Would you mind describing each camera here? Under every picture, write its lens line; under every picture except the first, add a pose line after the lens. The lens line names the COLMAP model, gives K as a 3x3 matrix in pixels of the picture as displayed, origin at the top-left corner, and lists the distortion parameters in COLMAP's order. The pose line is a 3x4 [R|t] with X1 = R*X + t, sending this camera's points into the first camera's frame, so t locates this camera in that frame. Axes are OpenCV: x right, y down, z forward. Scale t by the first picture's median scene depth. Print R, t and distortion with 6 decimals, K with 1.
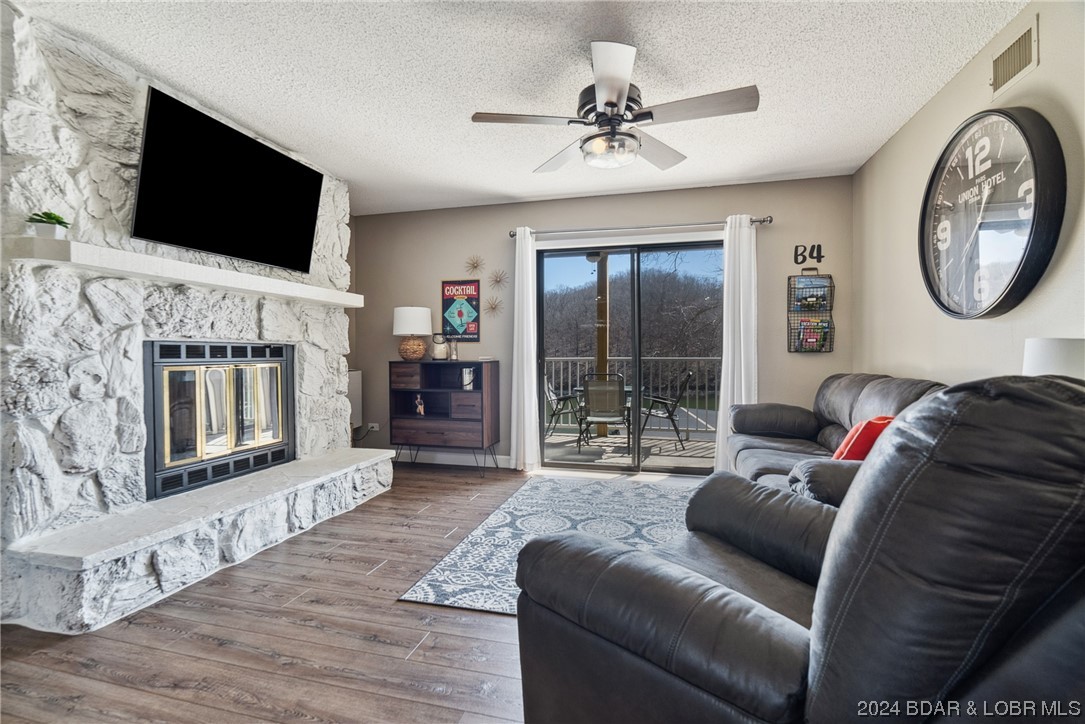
lens RADIAL K [[497.4, 0, 536.9], [0, 497.4, 360.3], [0, 0, 1]] dist [-0.009207, 0.002636]
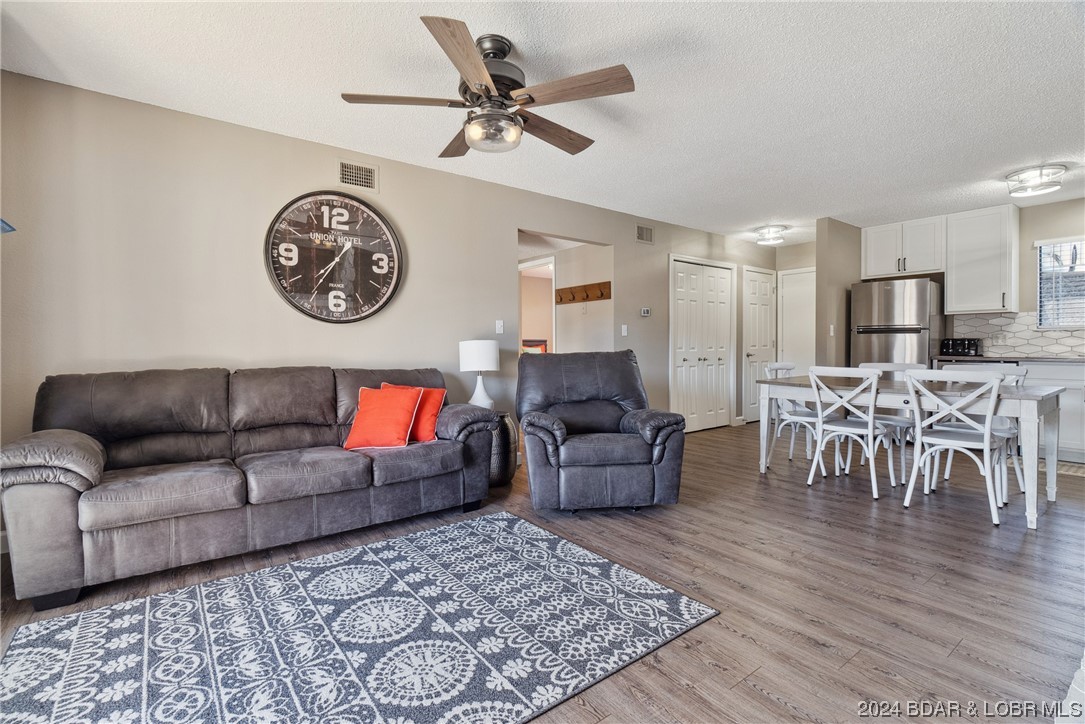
lens RADIAL K [[497.4, 0, 537.6], [0, 497.4, 357.1], [0, 0, 1]] dist [-0.009207, 0.002636]
pose [[-0.784648, -0.009974, 0.619861, -0.349274], [0.012382, 0.999419, 0.031755, -0.013686], [-0.619818, 0.032591, -0.784069, 1.153057]]
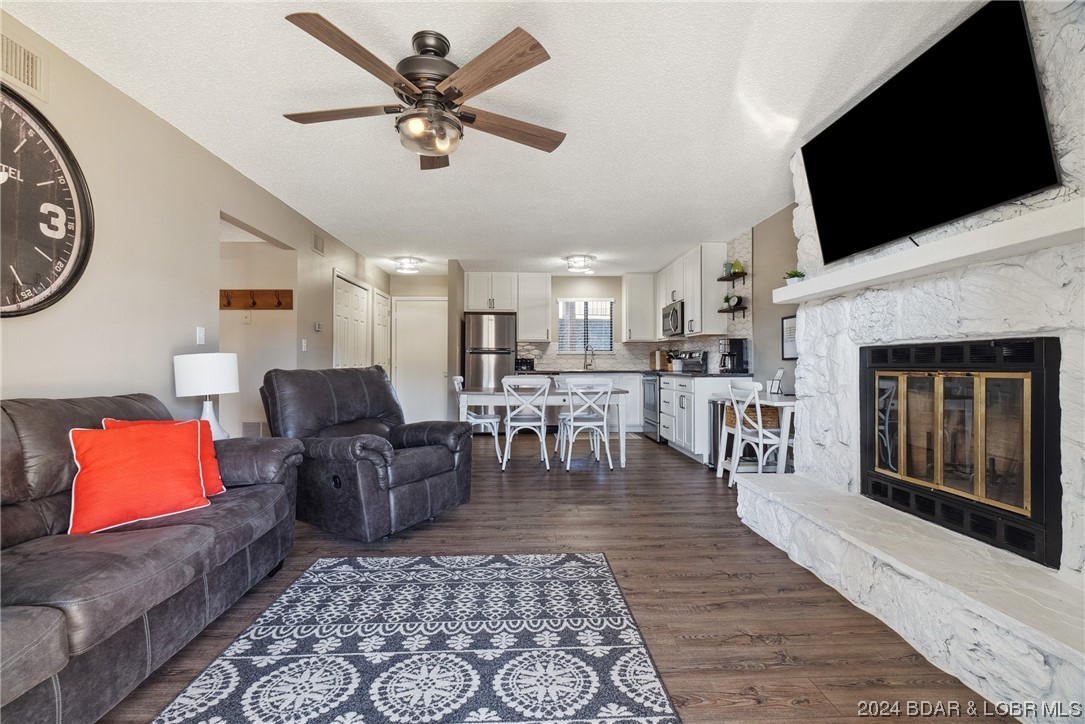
lens RADIAL K [[497.4, 0, 537.3], [0, 497.4, 362.9], [0, 0, 1]] dist [-0.009207, 0.002636]
pose [[-0.956613, 0.003166, -0.291344, 0.150428], [0.000067, 0.999943, 0.010646, -0.010054], [0.291361, 0.010165, -0.956559, 1.300394]]
